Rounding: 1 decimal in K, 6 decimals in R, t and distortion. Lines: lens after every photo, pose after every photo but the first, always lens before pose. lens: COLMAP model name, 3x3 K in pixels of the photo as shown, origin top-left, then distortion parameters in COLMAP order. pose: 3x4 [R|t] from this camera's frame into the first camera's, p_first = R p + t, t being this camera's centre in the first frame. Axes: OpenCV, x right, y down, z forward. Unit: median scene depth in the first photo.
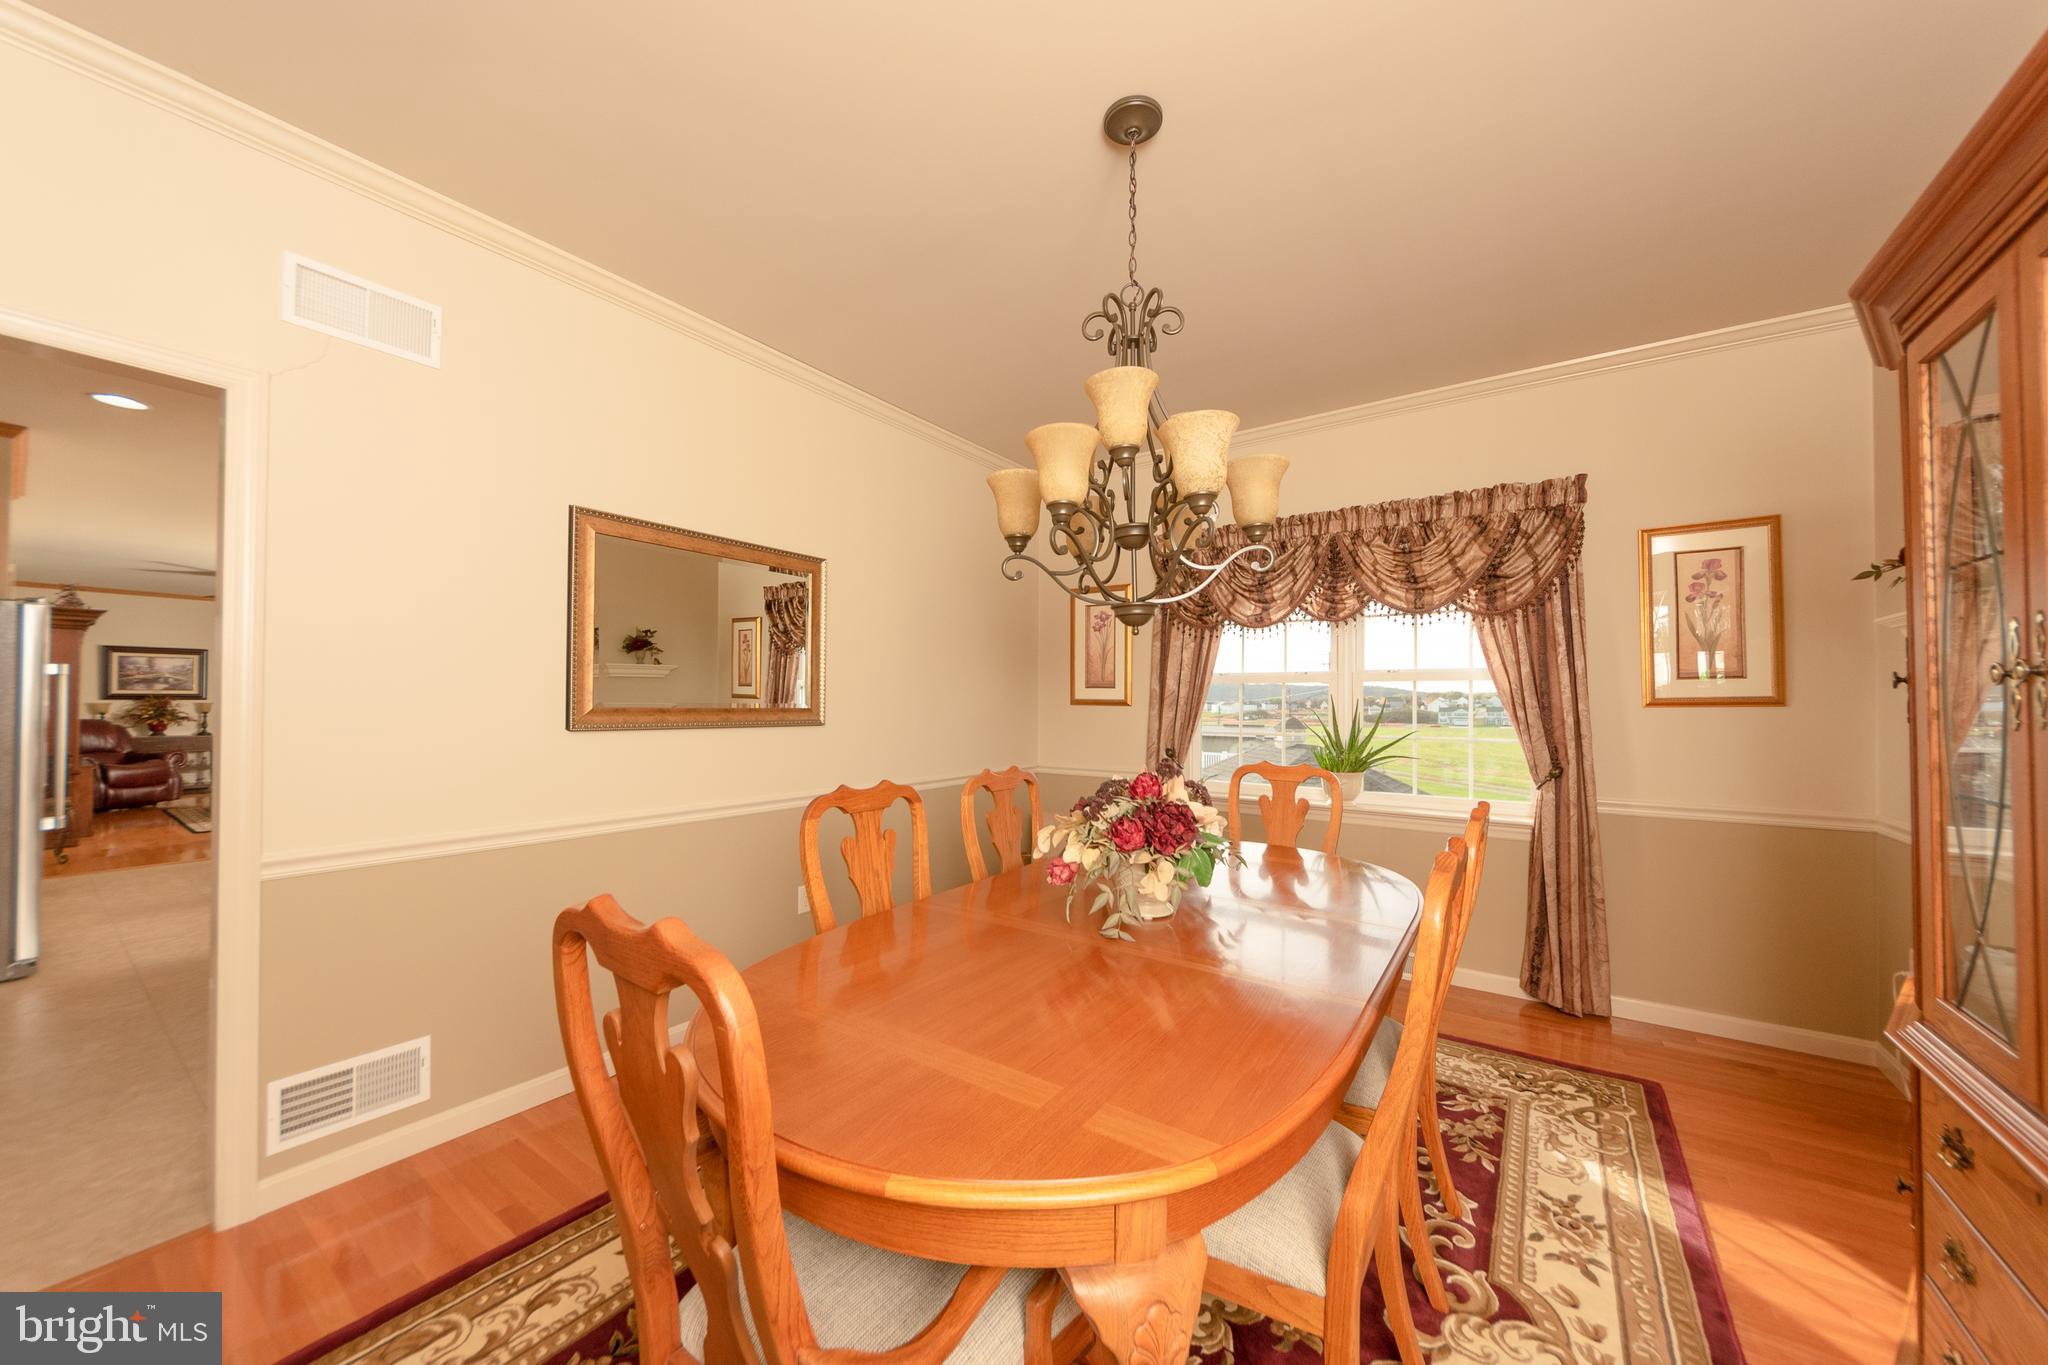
lens RADIAL K [[726.3, 0, 1022.8], [0, 726.3, 688.5], [0, 0, 1]] dist [-0.001122, 0.000080]
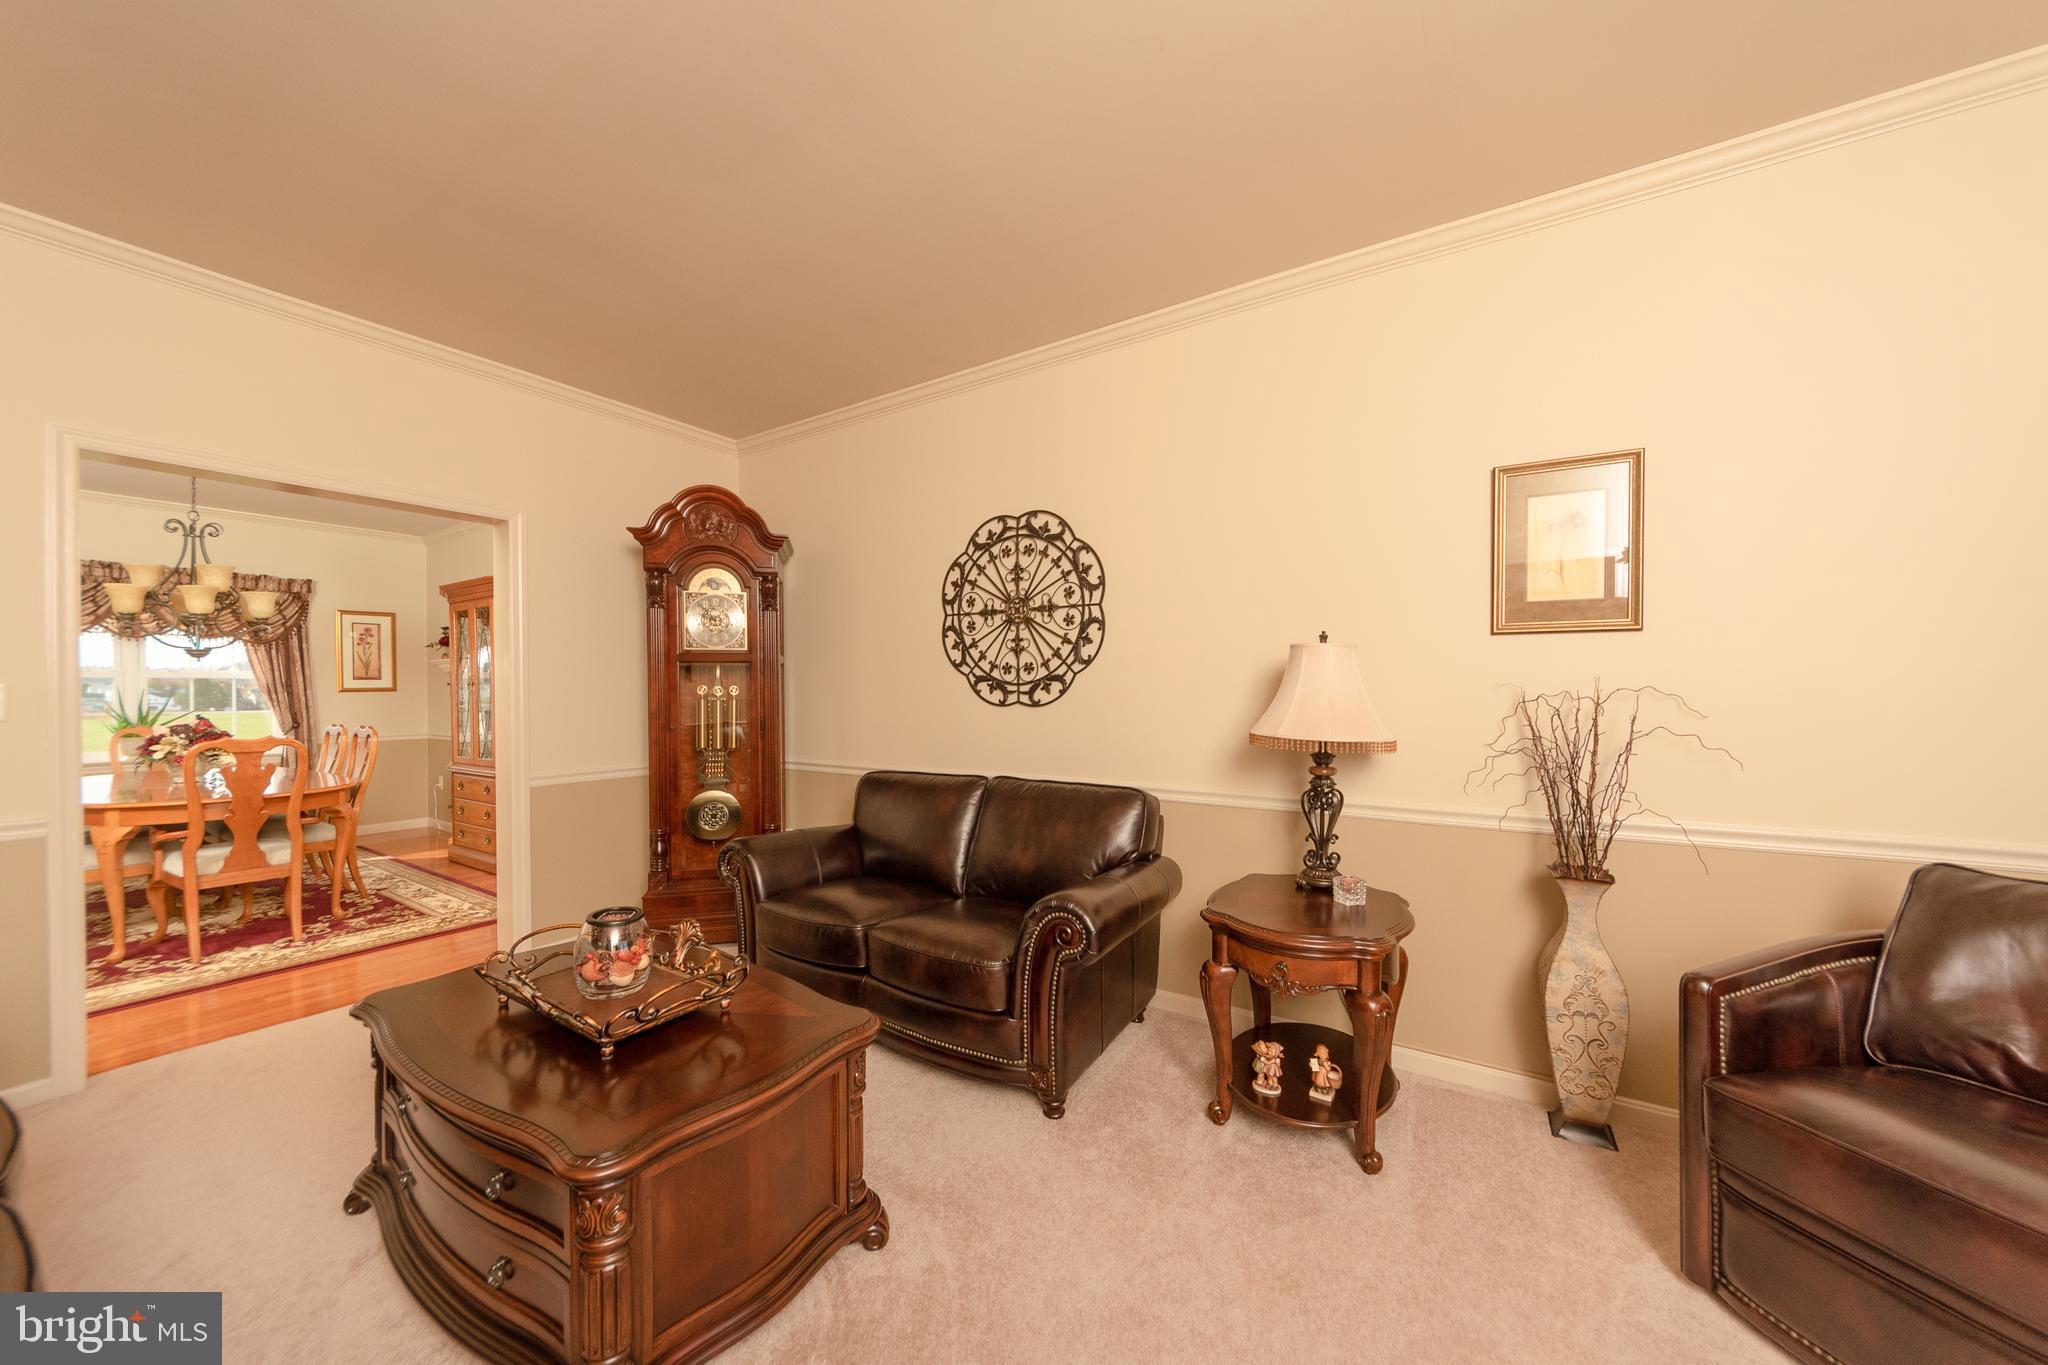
lens RADIAL K [[726.3, 0, 1023.0], [0, 726.3, 693.9], [0, 0, 1]] dist [-0.001122, 0.000080]
pose [[-0.049455, -0.013730, 0.998682, -2.530994], [-0.017269, 0.999768, 0.012889, -0.058806], [-0.998627, -0.016609, -0.049681, -1.678168]]
